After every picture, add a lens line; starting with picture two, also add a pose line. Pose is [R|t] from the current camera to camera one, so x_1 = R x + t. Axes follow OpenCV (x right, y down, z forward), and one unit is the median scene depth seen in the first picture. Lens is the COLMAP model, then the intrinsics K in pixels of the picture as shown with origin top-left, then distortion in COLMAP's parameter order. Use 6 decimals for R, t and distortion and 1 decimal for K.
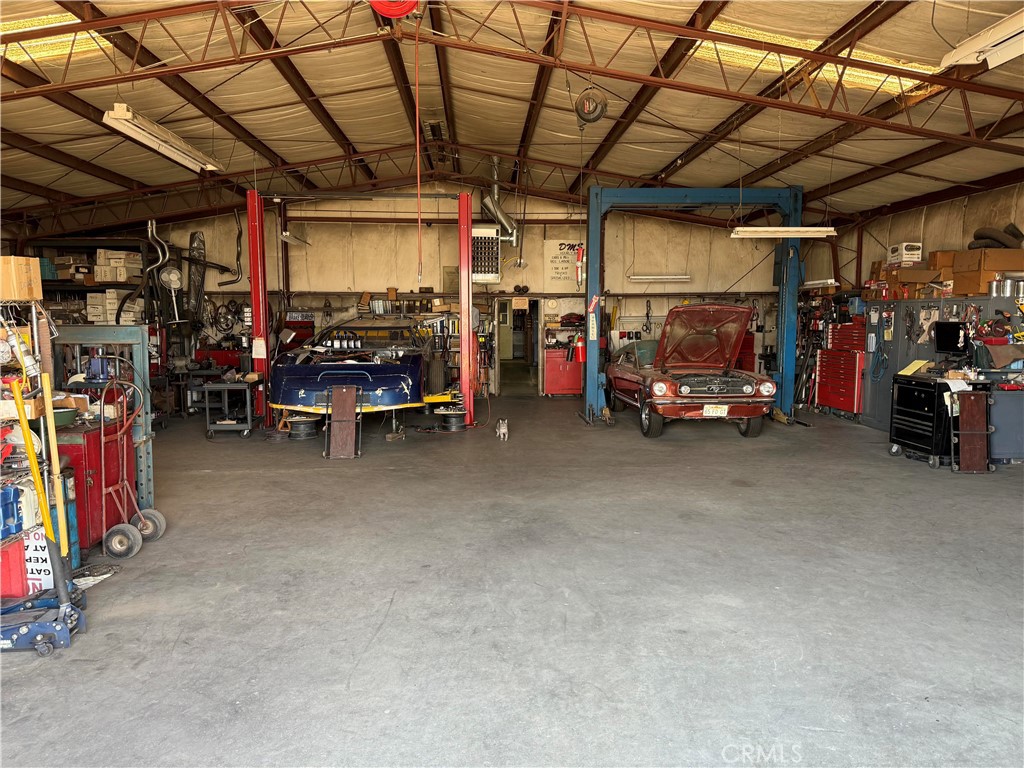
lens RADIAL K [[714.2, 0, 512.0], [0, 714.2, 384.0], [0, 0, 1]] dist [0.174710, -0.278534]
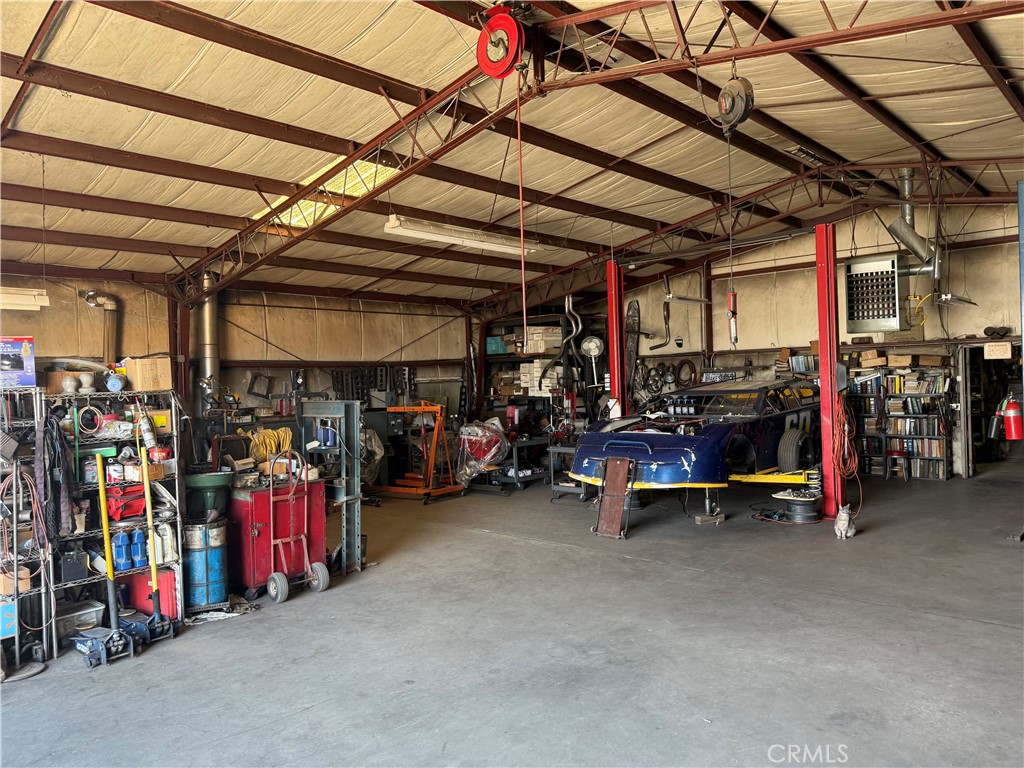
lens RADIAL K [[719.9, 0, 512.0], [0, 719.9, 384.0], [0, 0, 1]] dist [0.111848, -0.186057]
pose [[0.698498, -0.013058, -0.715493, 0.472689], [-0.037919, 0.997754, -0.055227, -0.050524], [0.714607, 0.065707, 0.696434, 0.347383]]
